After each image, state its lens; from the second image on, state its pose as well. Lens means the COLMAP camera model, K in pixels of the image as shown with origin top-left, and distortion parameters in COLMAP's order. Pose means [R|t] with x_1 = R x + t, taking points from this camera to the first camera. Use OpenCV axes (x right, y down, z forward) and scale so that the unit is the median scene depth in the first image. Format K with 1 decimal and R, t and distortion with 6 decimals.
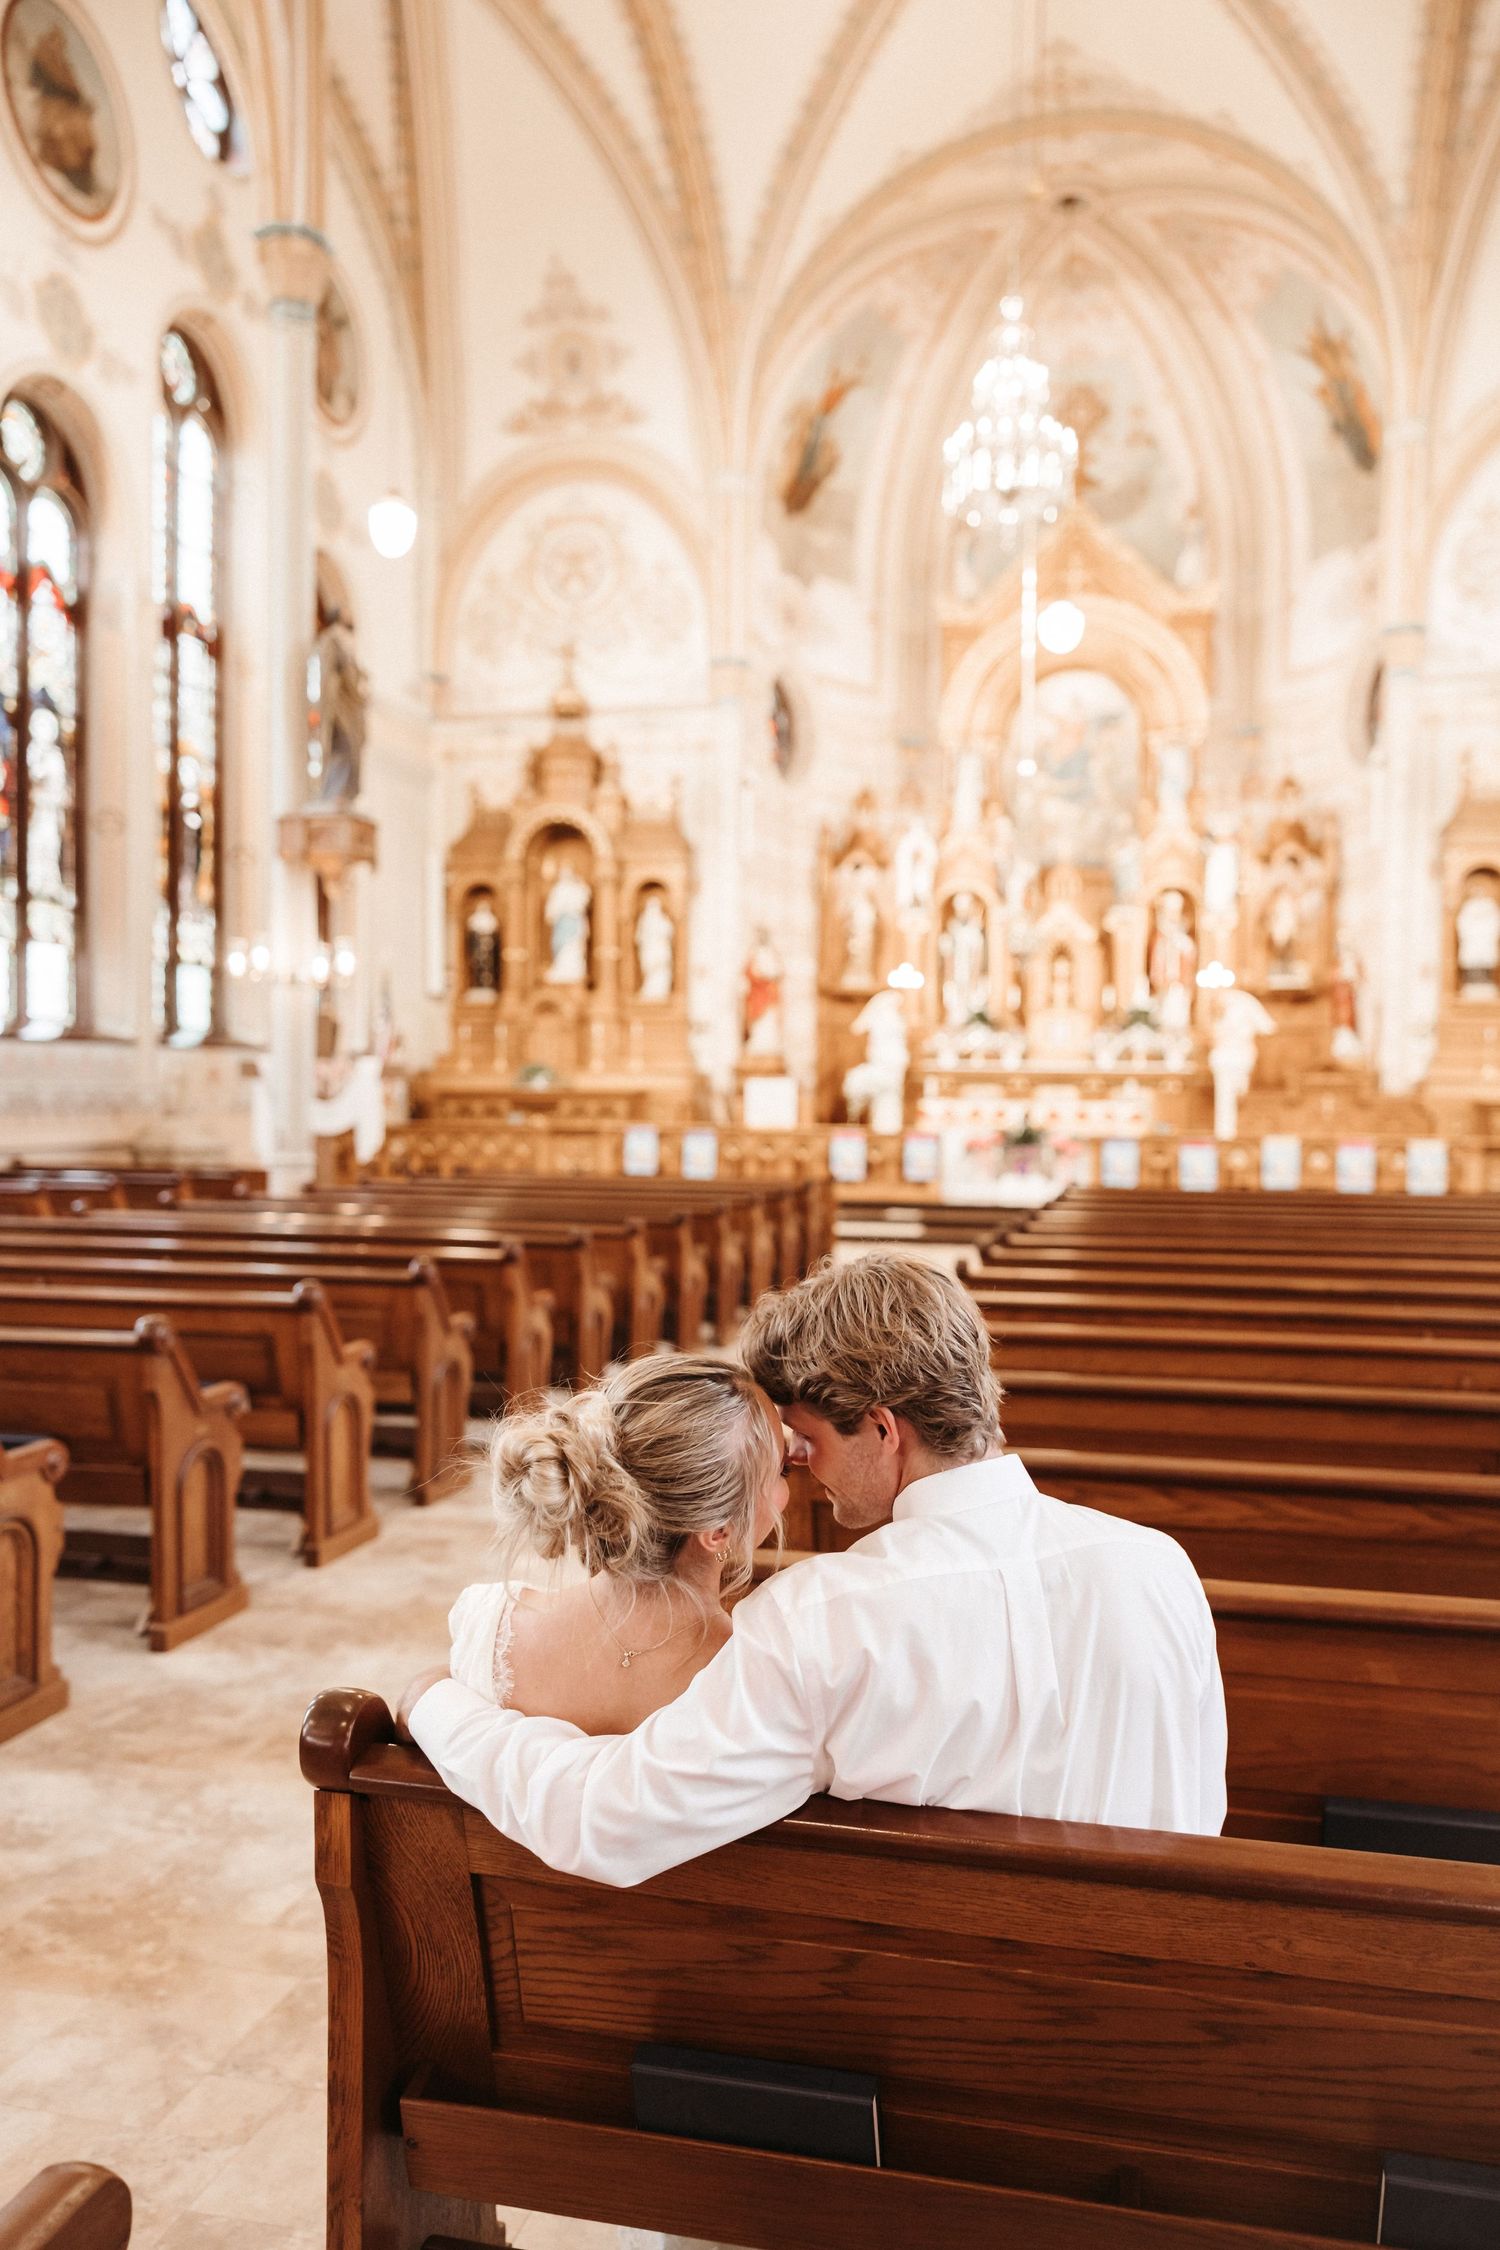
lens RADIAL K [[1706.9, 0, 758.7], [0, 1706.9, 1135.1], [0, 0, 1]] dist [0.001895, -0.004186]
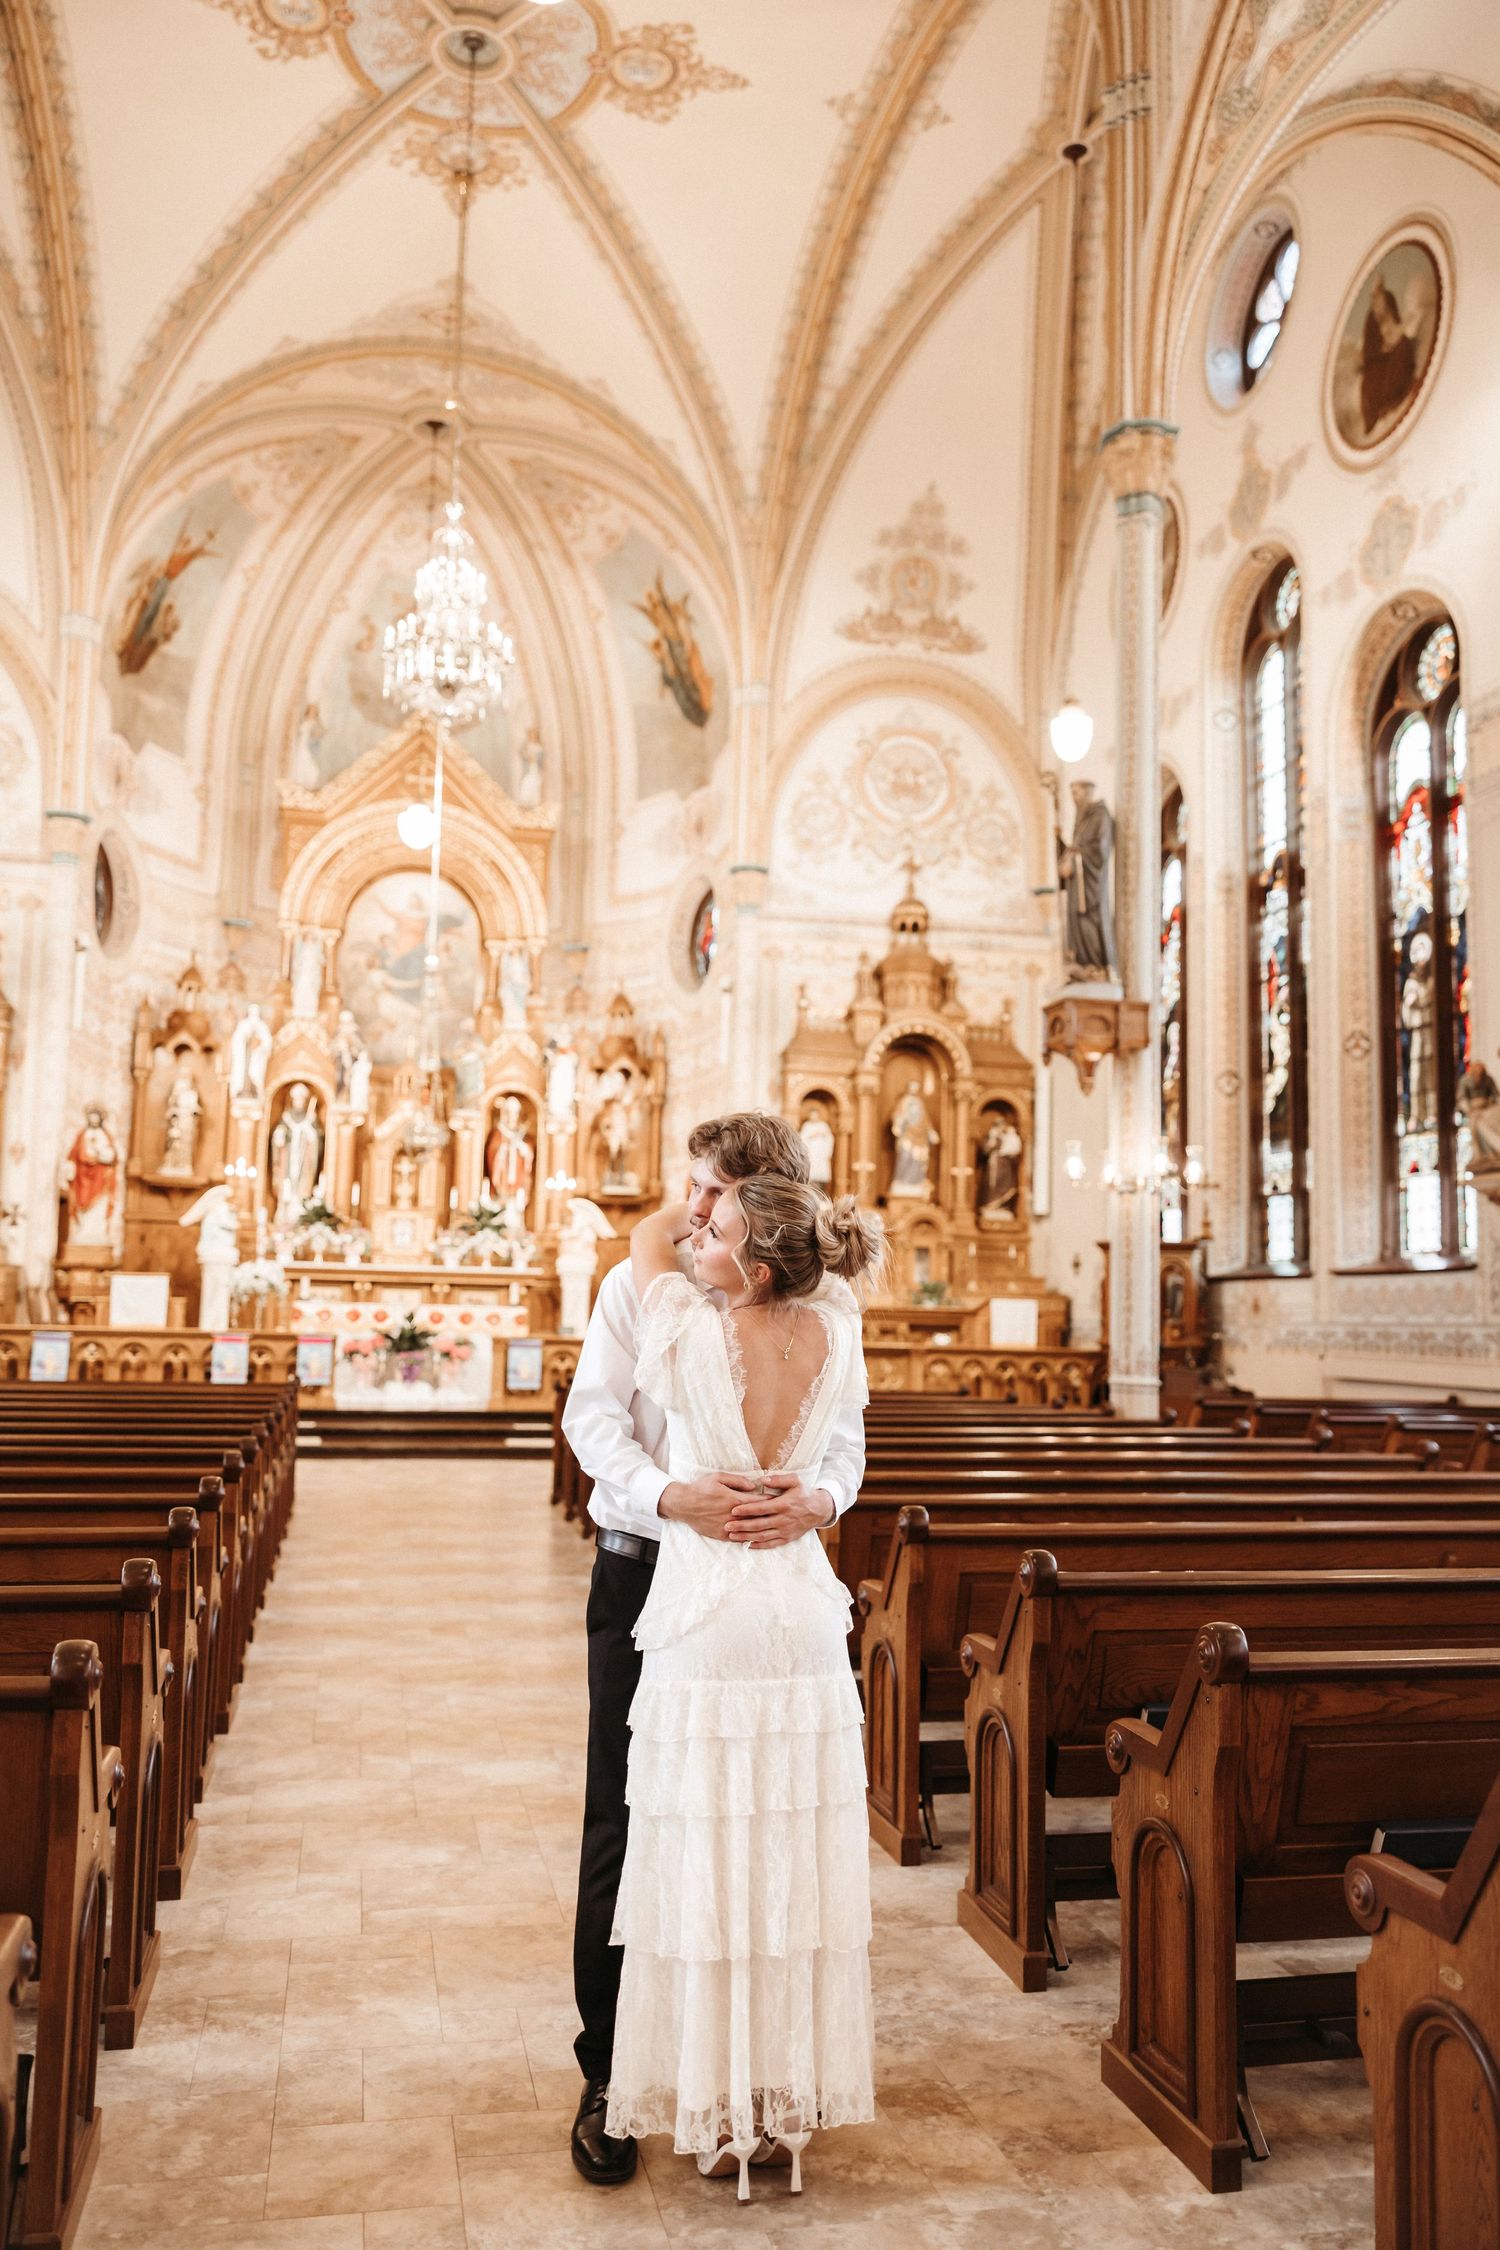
lens RADIAL K [[1720.8, 0, 730.8], [0, 1720.8, 1142.2], [0, 0, 1]] dist [-0.003133, 0.002352]
pose [[0.901090, 0.052073, 0.430493, -0.082483], [-0.001828, 0.993211, -0.116314, 0.002550], [-0.433627, 0.104022, 0.895068, 0.039633]]
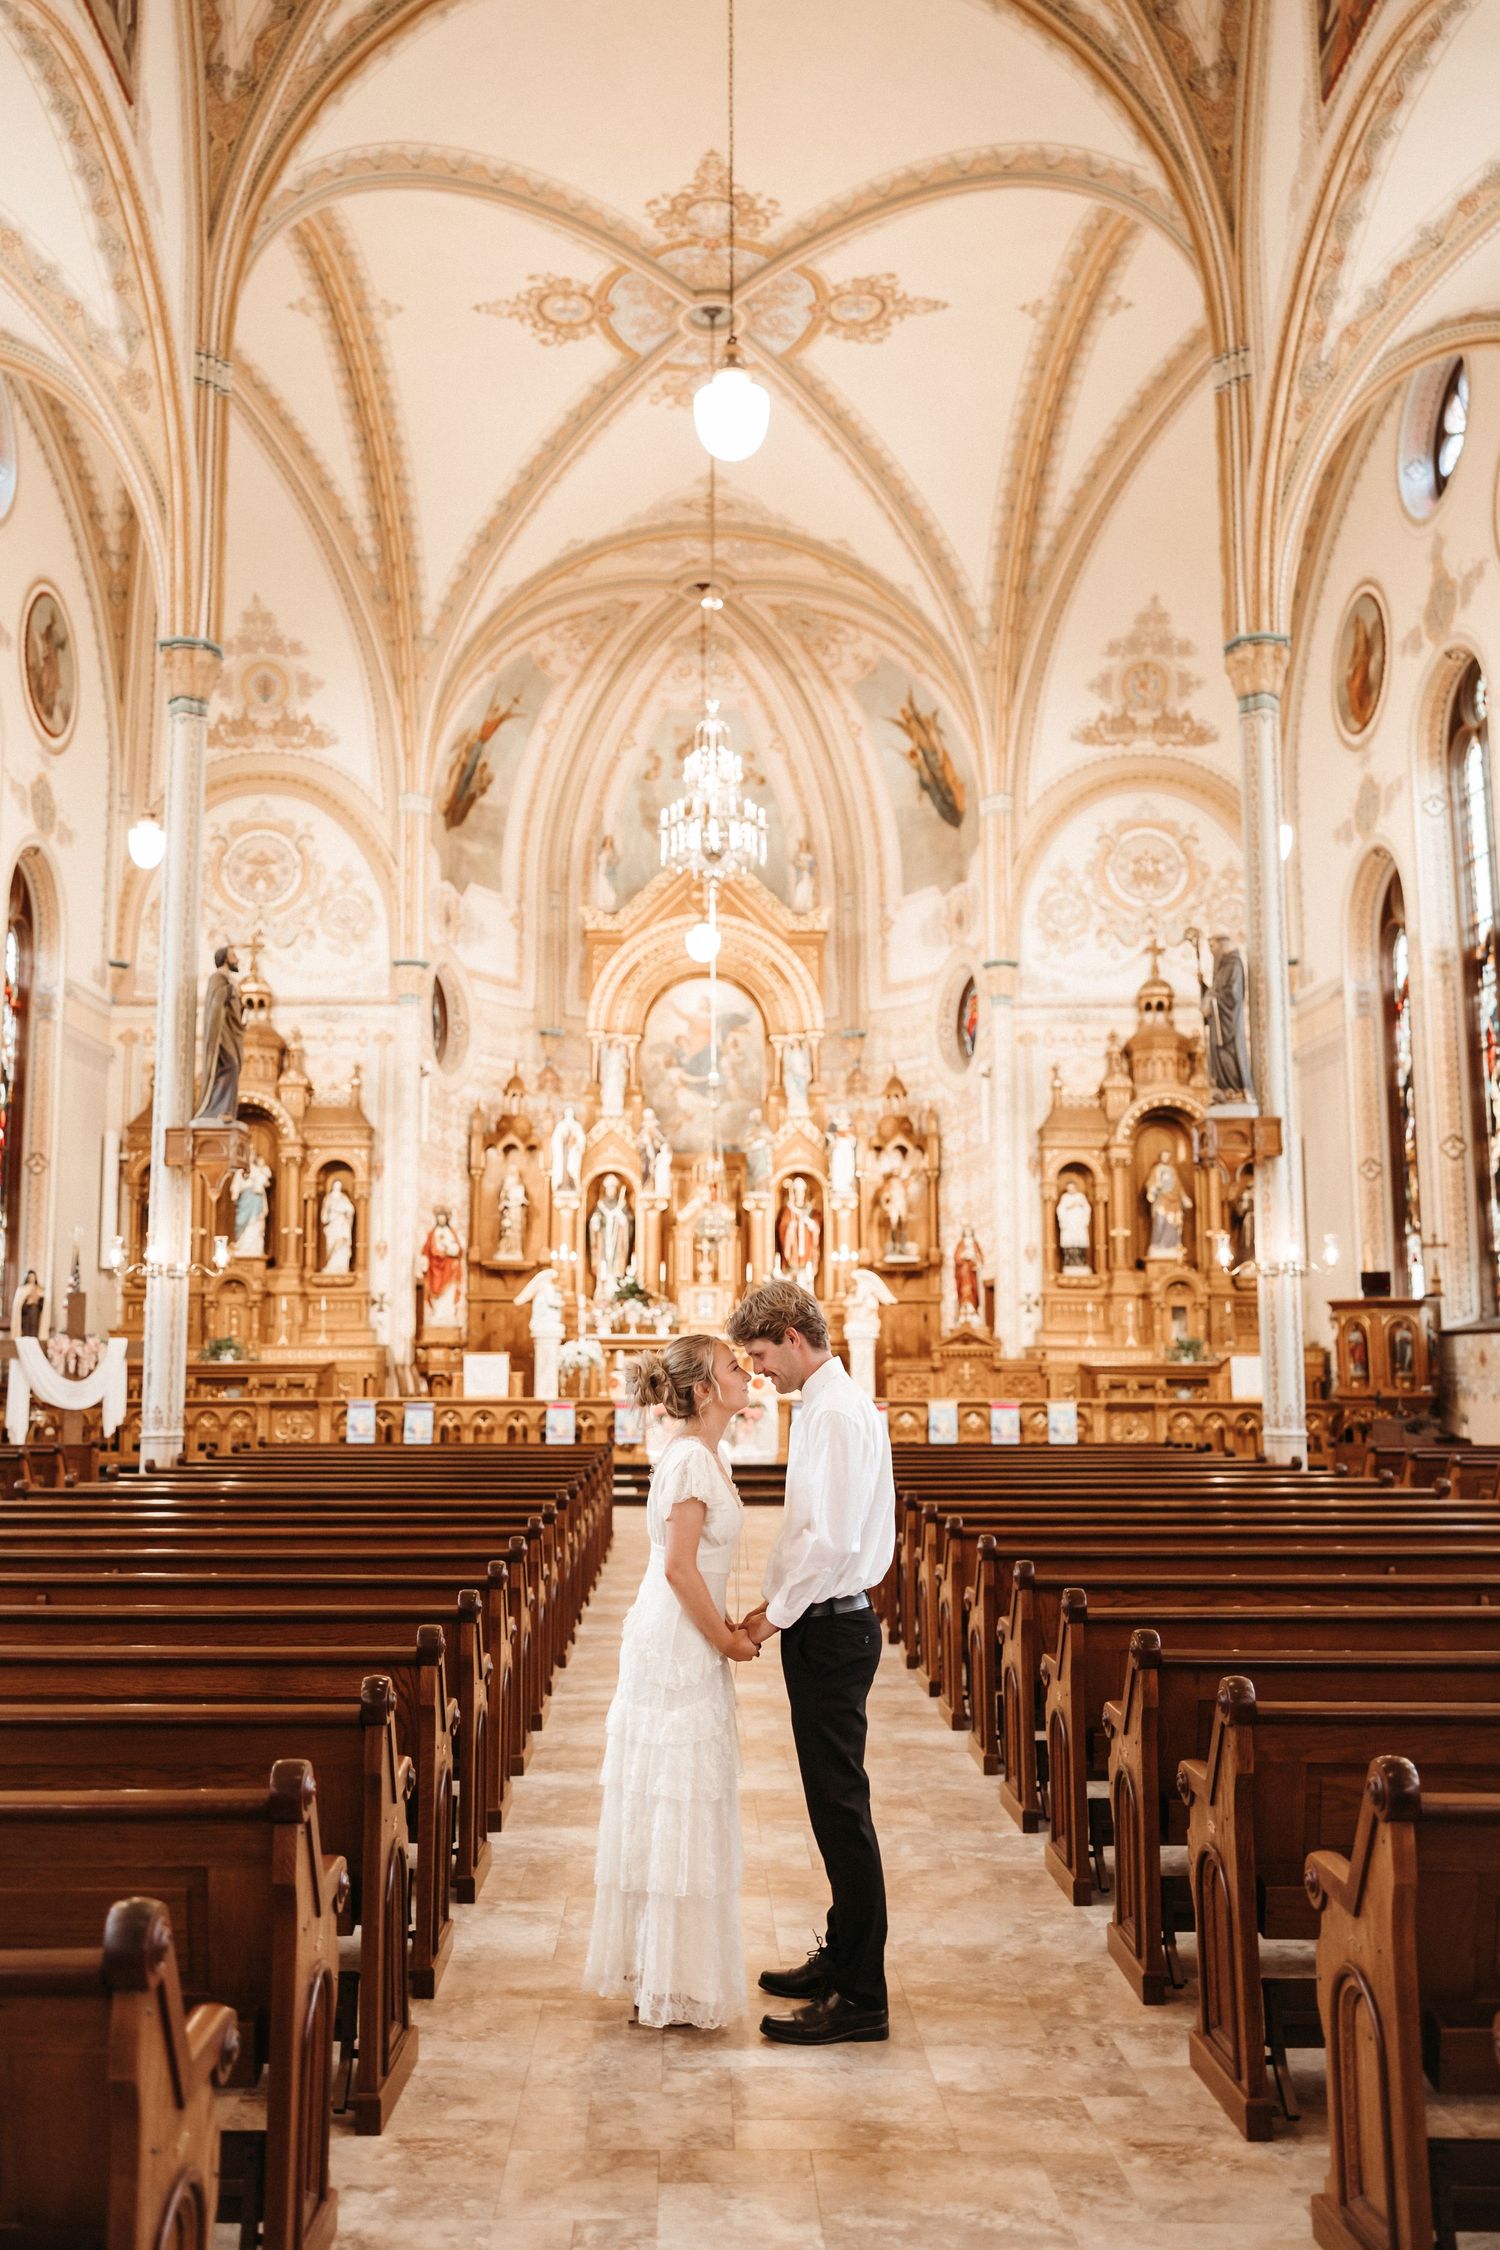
lens RADIAL K [[1777.3, 0, 677.8], [0, 1777.3, 1129.1], [0, 0, 1]] dist [-0.016068, -0.000988]
pose [[0.973235, 0.018656, 0.229055, -0.105394], [0.016207, 0.988646, -0.149384, -0.002137], [-0.229241, 0.149098, 0.961883, -0.102483]]
